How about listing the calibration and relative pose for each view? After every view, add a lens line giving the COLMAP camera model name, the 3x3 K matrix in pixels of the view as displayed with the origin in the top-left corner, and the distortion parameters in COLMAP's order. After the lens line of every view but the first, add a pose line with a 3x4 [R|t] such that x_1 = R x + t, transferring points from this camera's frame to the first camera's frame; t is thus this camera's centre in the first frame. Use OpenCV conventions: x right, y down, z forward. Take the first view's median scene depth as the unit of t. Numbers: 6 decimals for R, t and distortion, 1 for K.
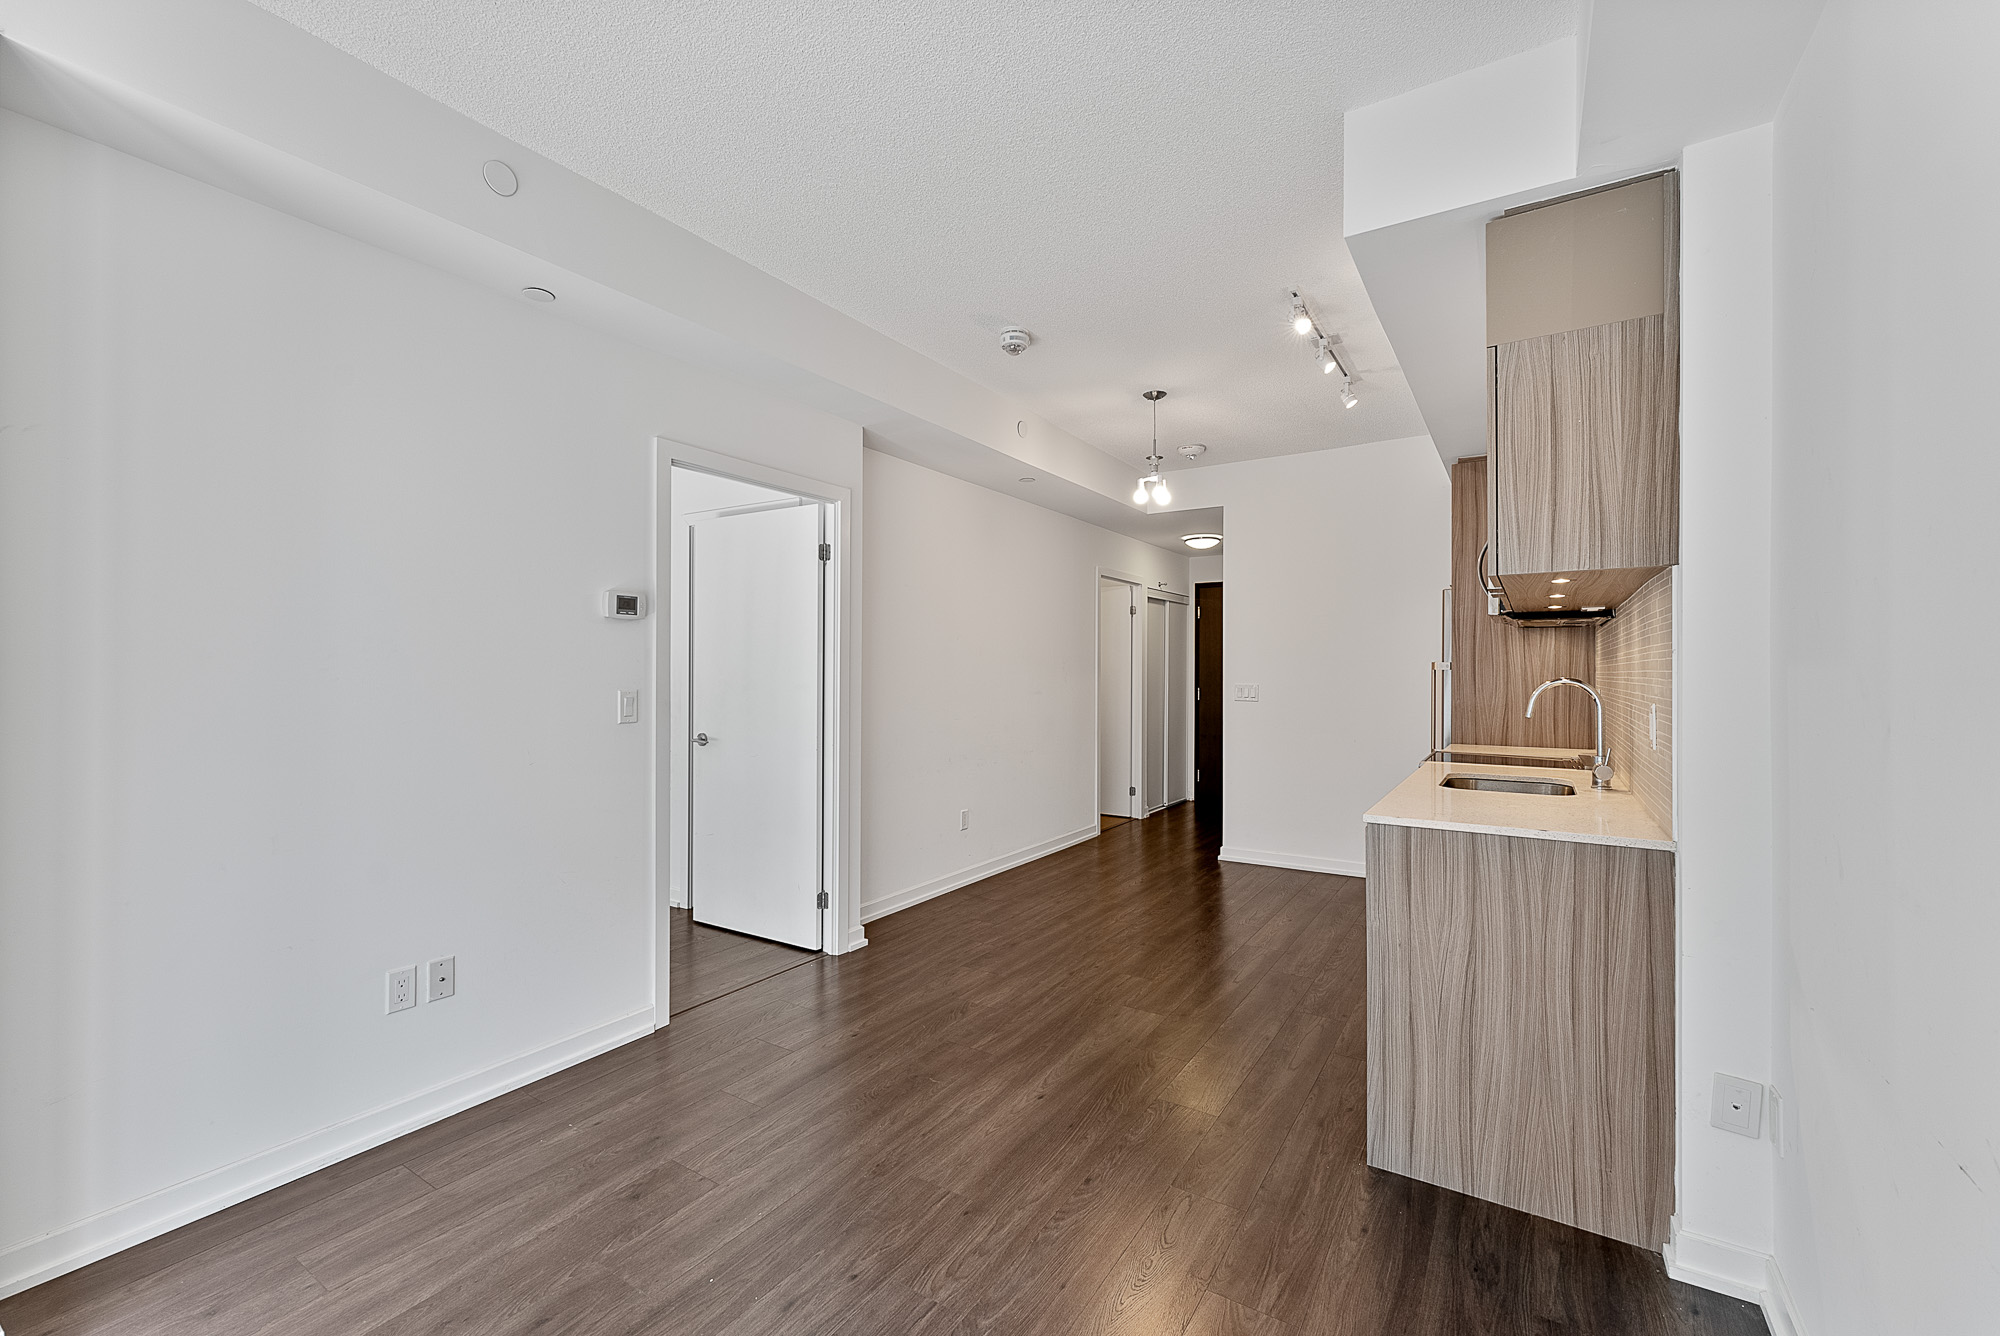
lens RADIAL K [[832.2, 0, 1051.1], [0, 832.2, 655.0], [0, 0, 1]] dist [0.006255, -0.001412]
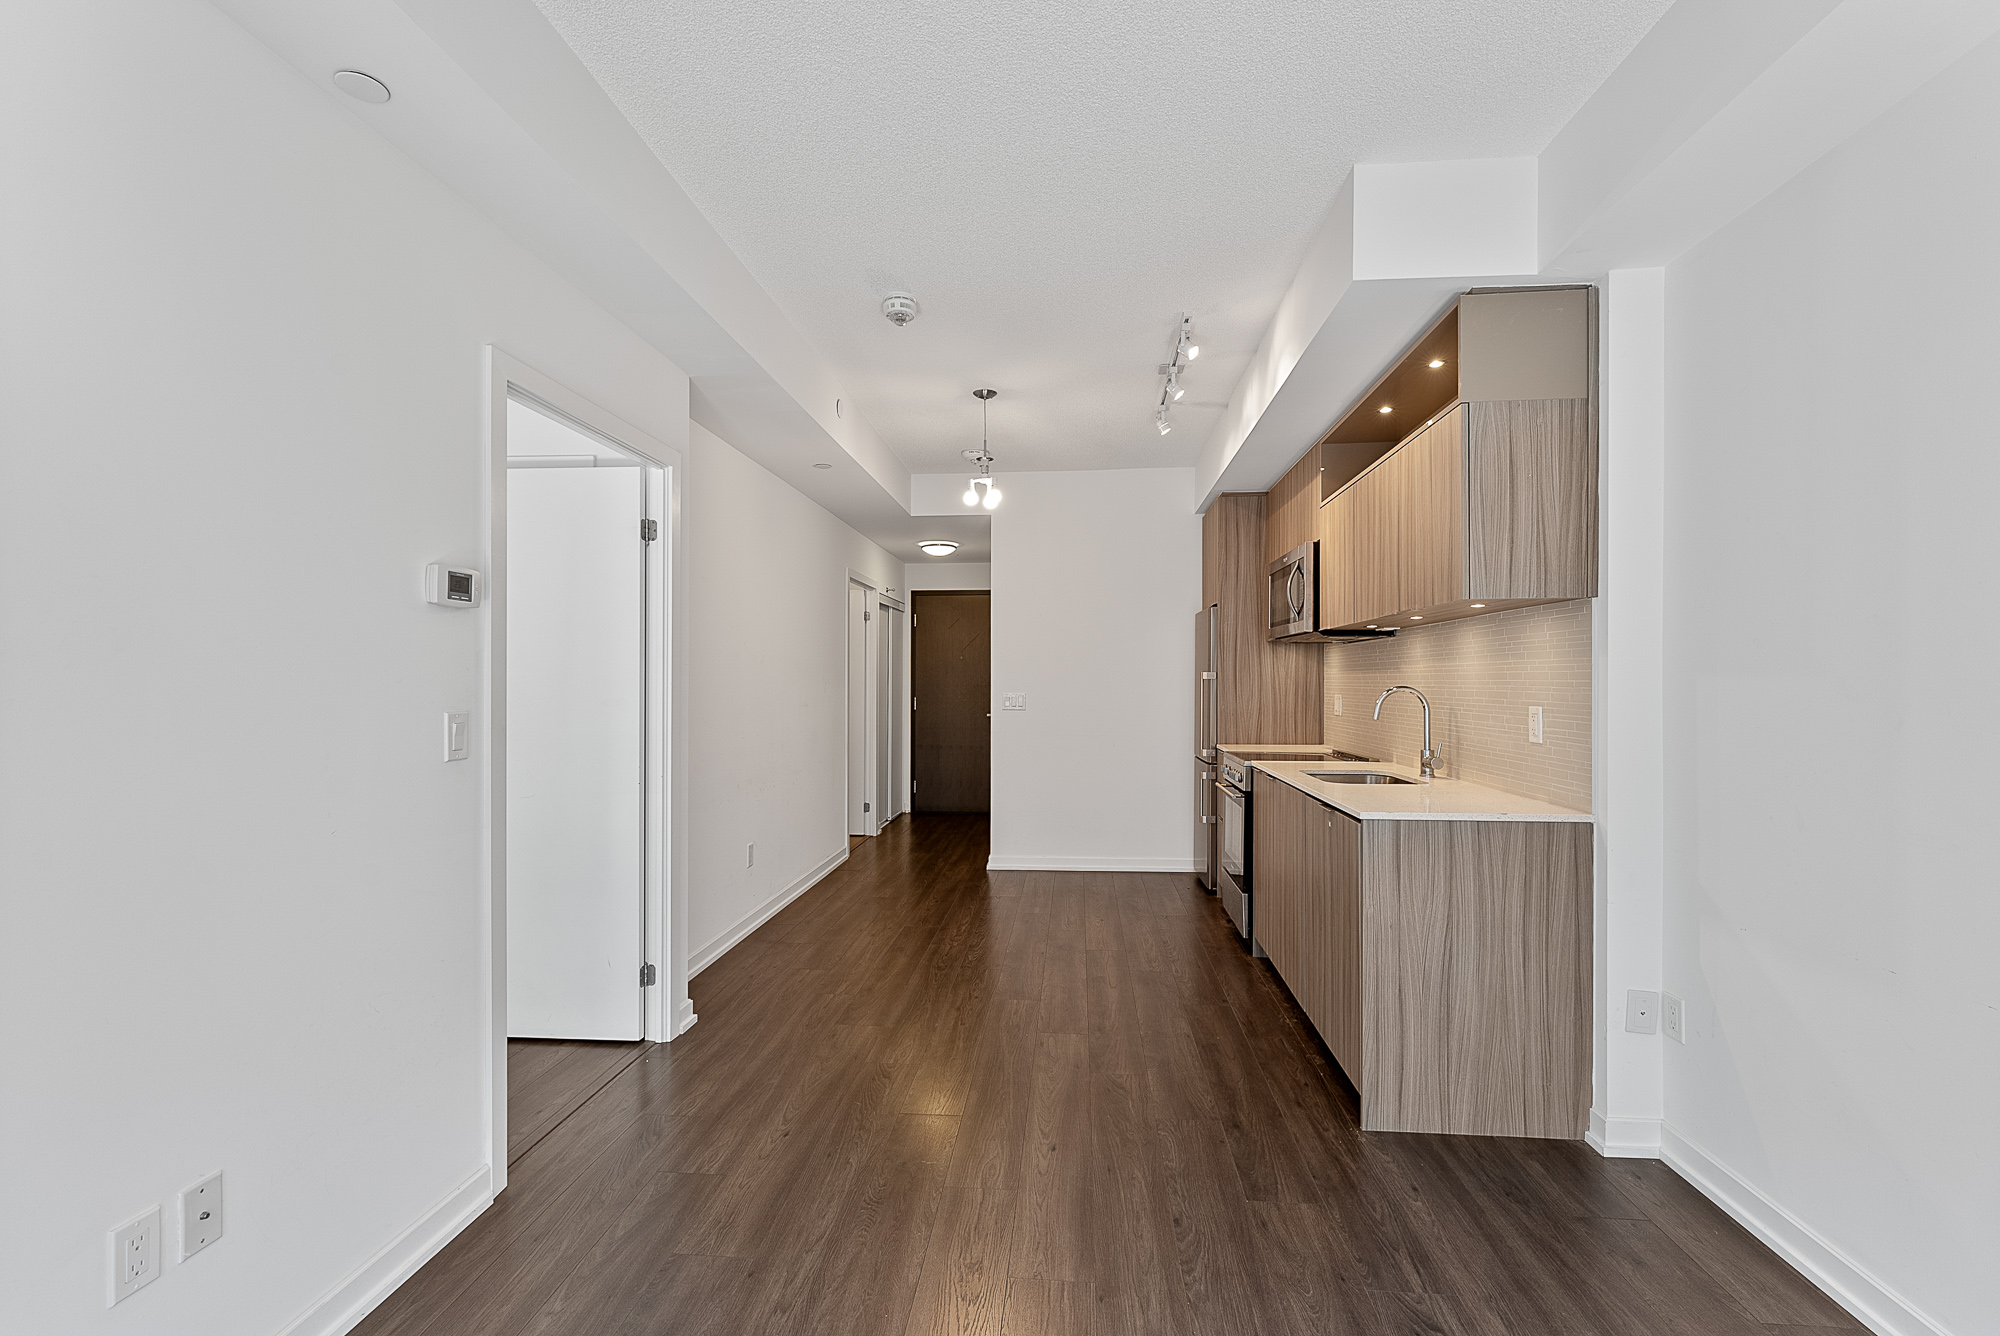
lens RADIAL K [[832.2, 0, 1004.9], [0, 832.2, 668.0], [0, 0, 1]] dist [0.006255, -0.001412]
pose [[0.886871, 0.004202, 0.461999, -0.507335], [-0.006897, 0.999968, 0.004146, 0.000587], [-0.461966, -0.006864, 0.886871, 0.228701]]
